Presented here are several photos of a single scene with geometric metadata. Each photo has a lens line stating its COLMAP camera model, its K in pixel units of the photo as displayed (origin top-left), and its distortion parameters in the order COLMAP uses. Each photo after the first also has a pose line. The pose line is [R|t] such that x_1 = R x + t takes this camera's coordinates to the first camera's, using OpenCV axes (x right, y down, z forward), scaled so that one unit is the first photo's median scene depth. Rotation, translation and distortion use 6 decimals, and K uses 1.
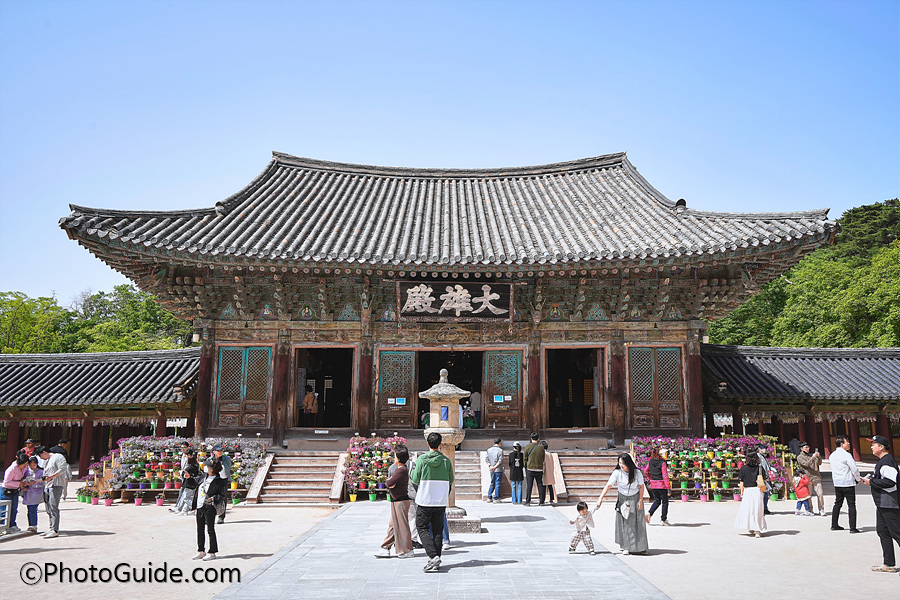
lens RADIAL K [[745.1, 0, 450.0], [0, 745.1, 300.0], [0, 0, 1]] dist [-0.003340, -0.001987]
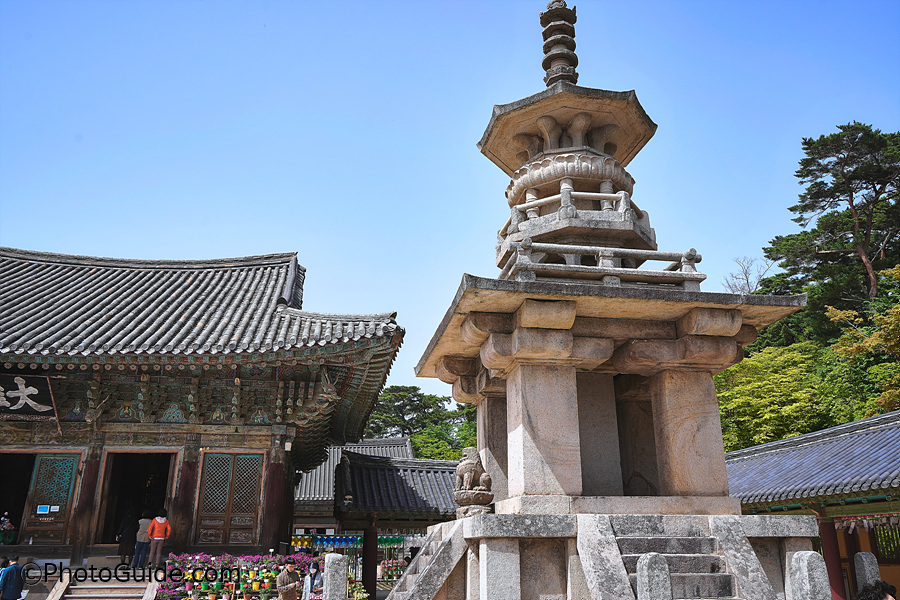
lens RADIAL K [[745.1, 0, 450.0], [0, 745.1, 300.0], [0, 0, 1]] dist [-0.003340, -0.001987]
pose [[0.983503, 0.057183, 0.171618, 0.371633], [-0.030948, 0.987924, -0.151820, 0.007350], [-0.178227, 0.144004, 0.973395, 0.027171]]
